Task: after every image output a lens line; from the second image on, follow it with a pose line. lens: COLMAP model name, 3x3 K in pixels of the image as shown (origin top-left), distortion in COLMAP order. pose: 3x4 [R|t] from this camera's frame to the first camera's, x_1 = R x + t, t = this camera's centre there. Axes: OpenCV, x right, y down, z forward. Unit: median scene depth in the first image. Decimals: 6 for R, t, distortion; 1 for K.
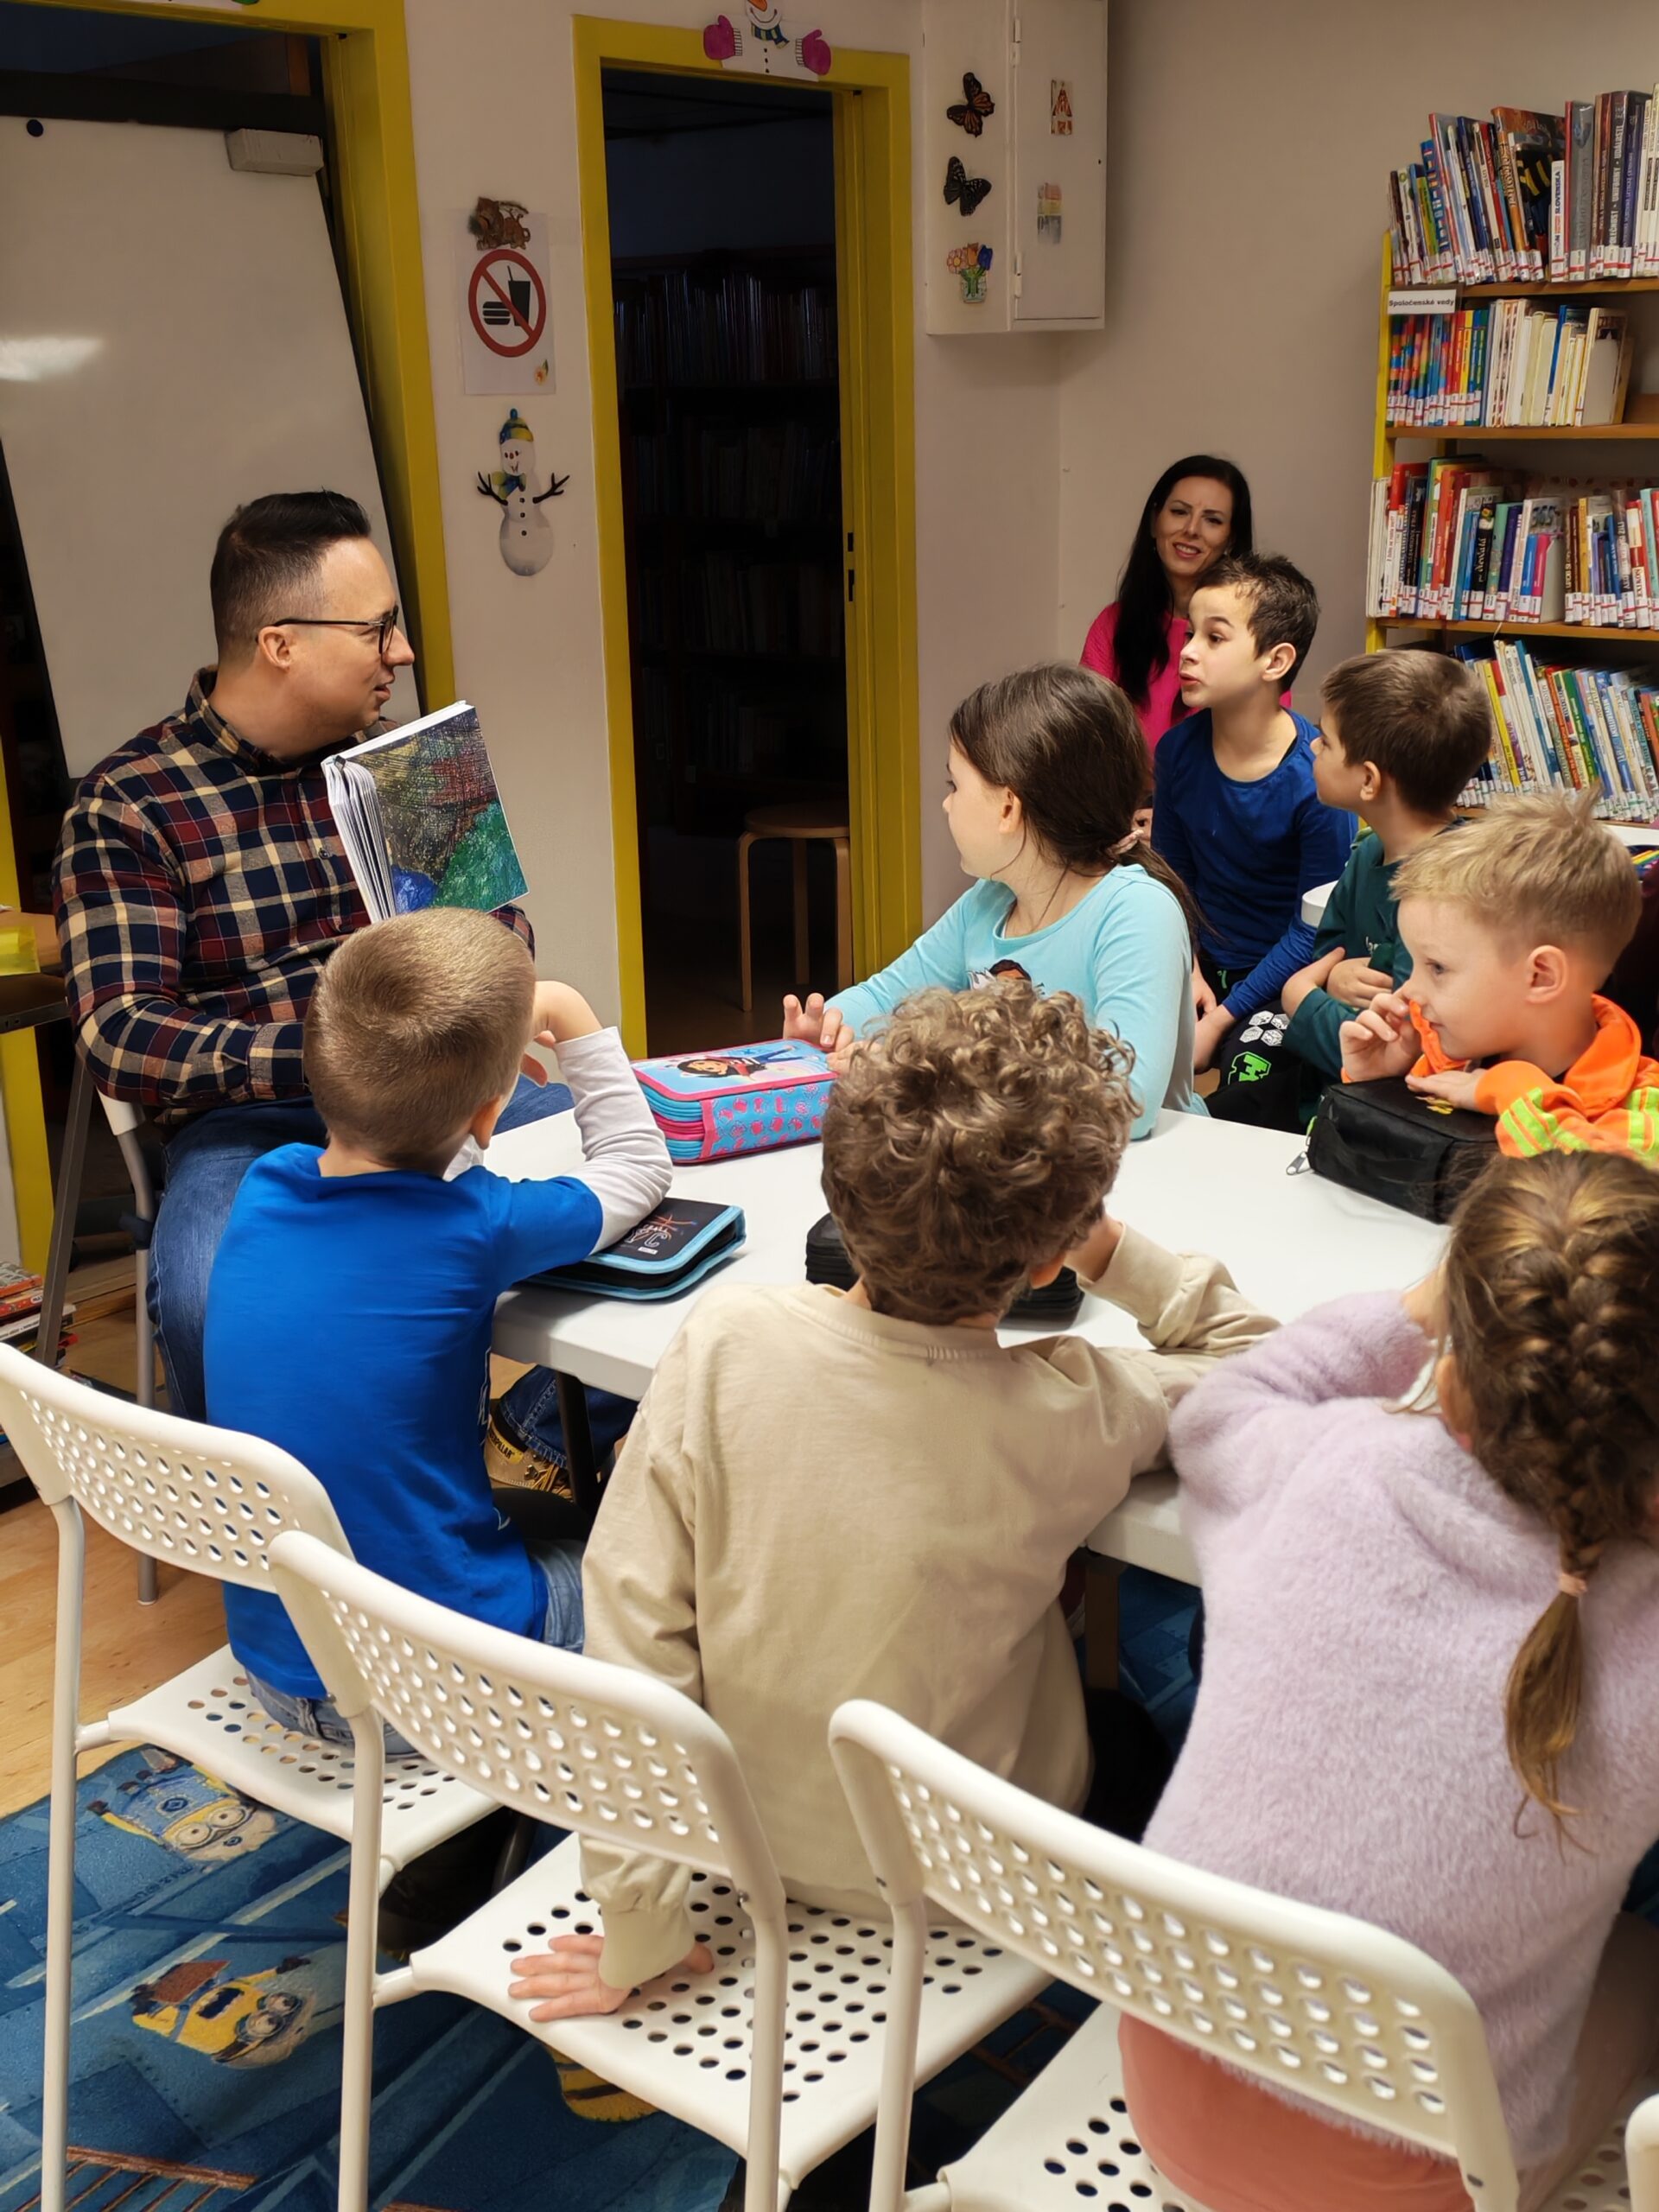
lens RADIAL K [[2584.7, 0, 832.0], [0, 2584.7, 1084.3], [0, 0, 1]] dist [0.078779, 0.000000]
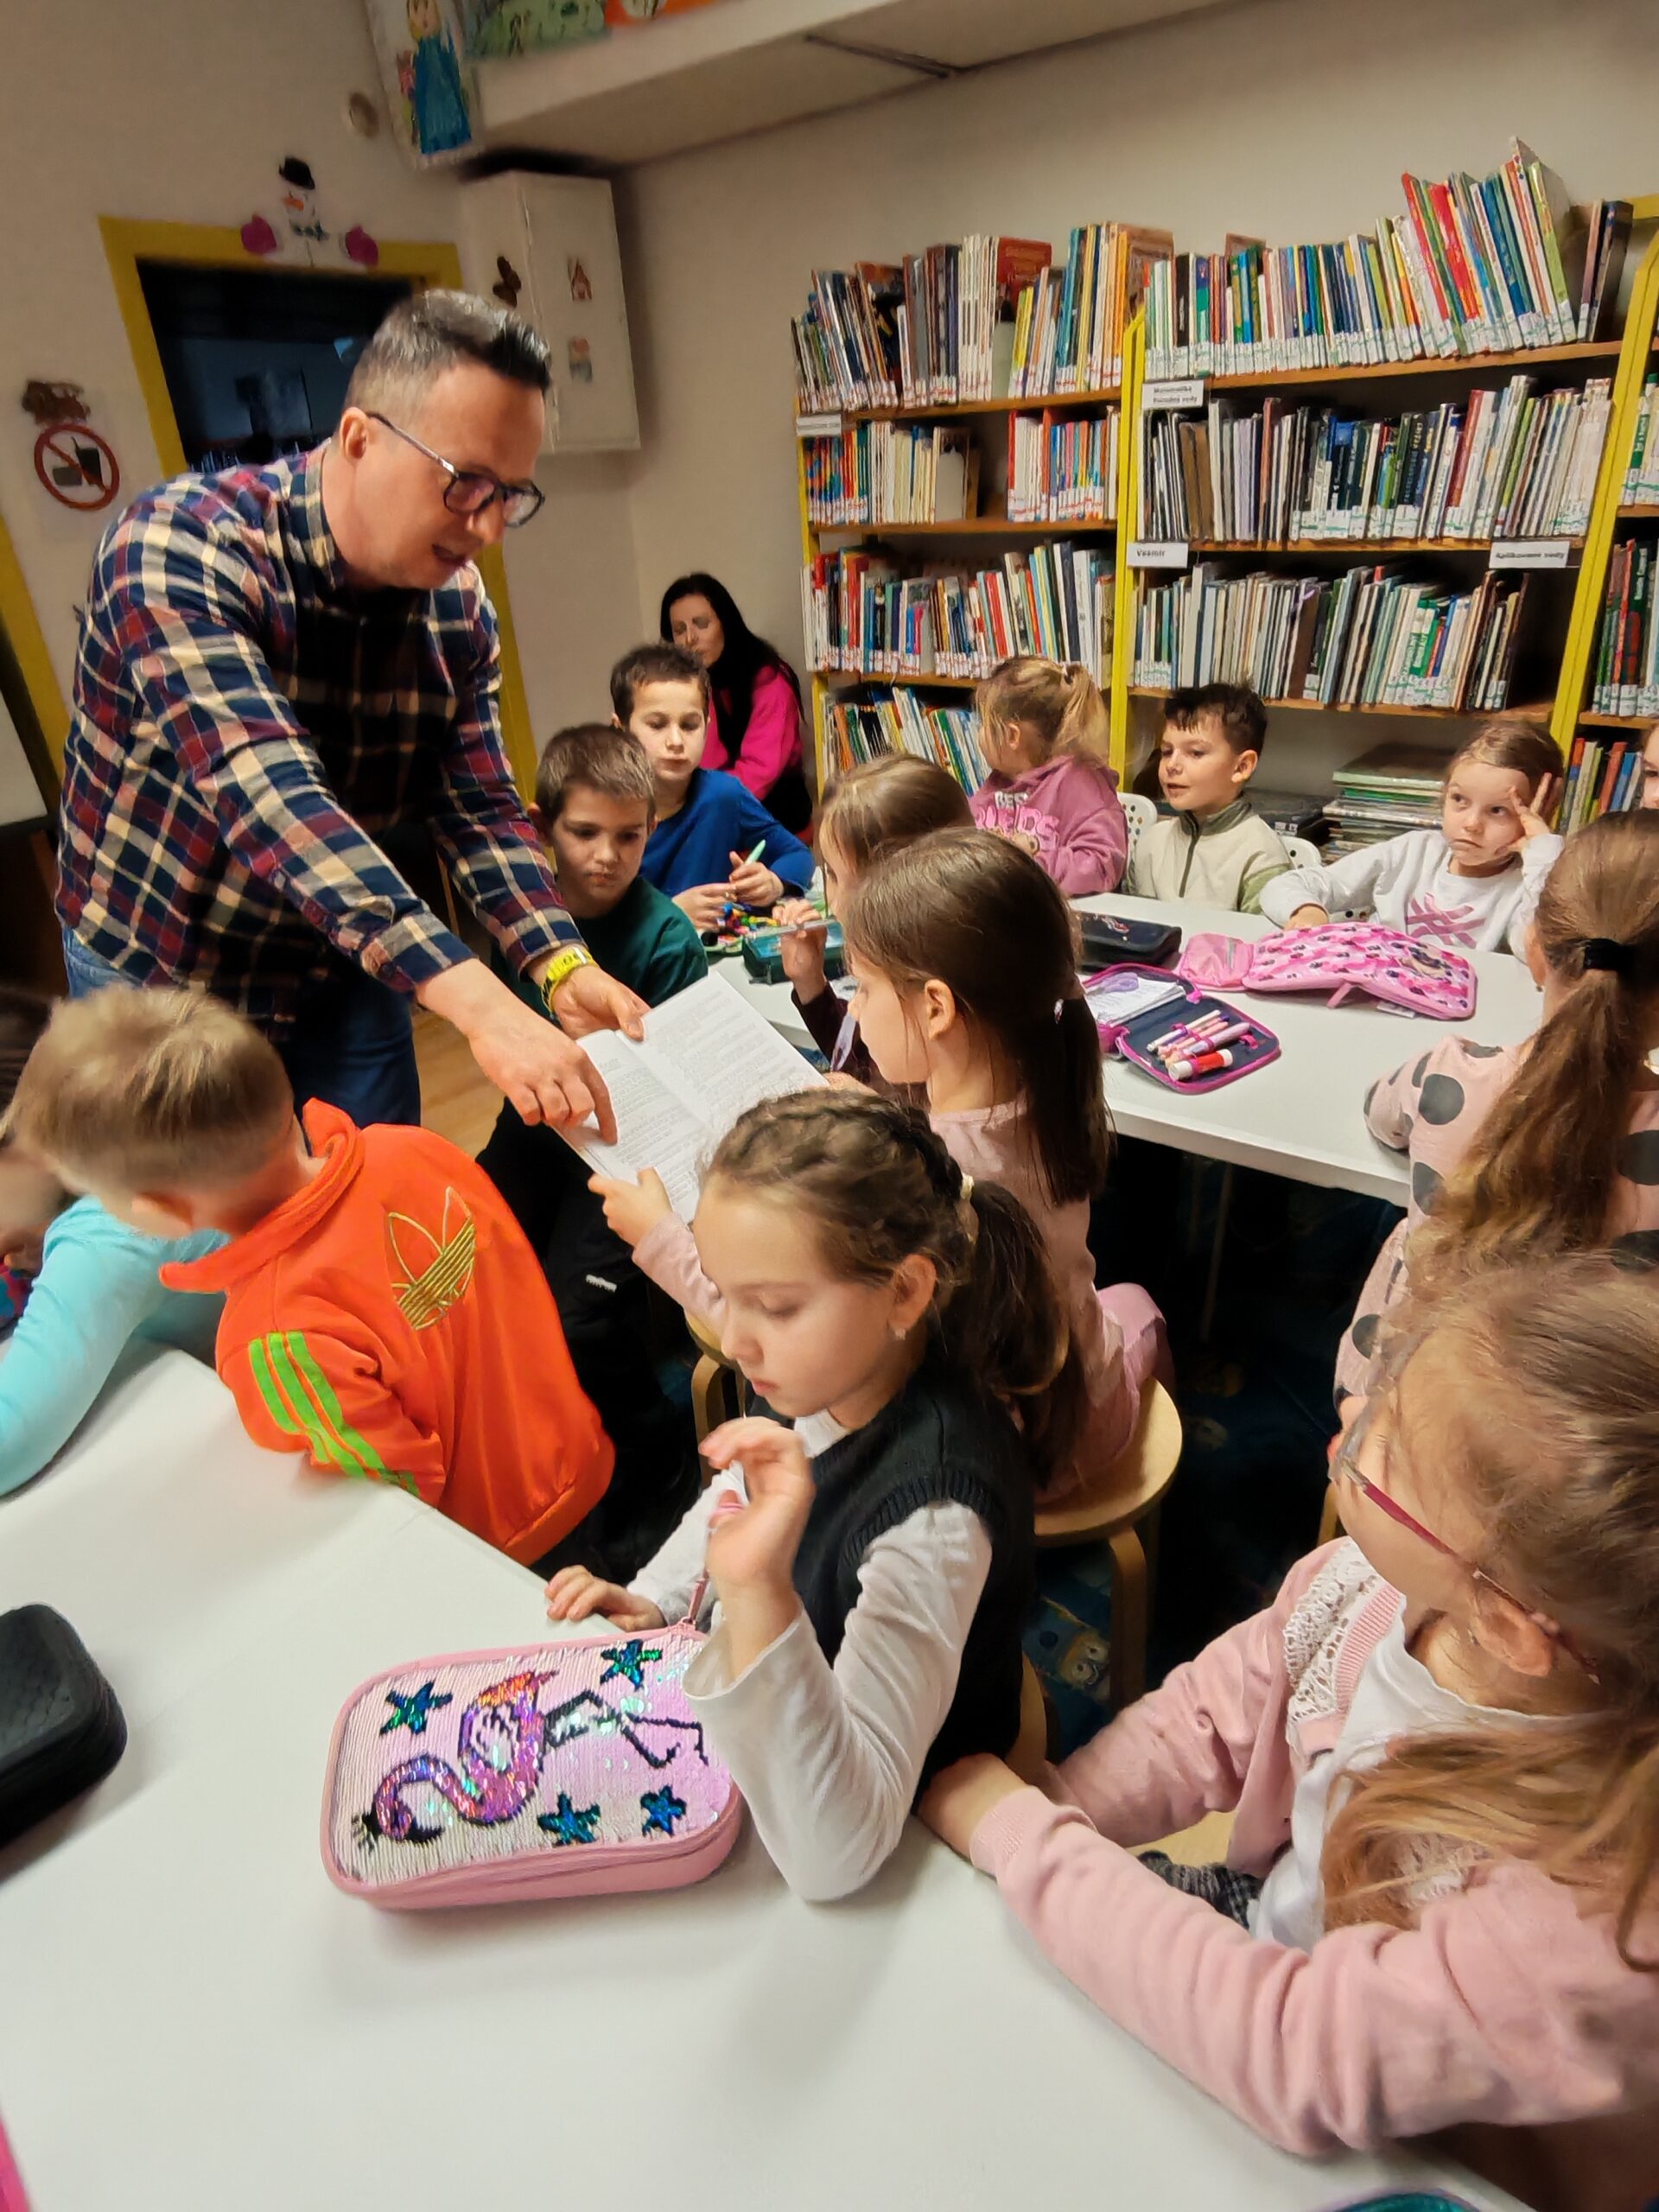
lens RADIAL K [[1270.8, 0, 812.8], [0, 1270.8, 1116.2], [0, 0, 1]] dist [-0.021576, 0.005914]
pose [[0.999027, -0.038073, -0.022267, 0.224546], [0.041934, 0.976391, 0.211903, -0.095827], [0.013674, -0.212630, 0.977037, 0.307269]]
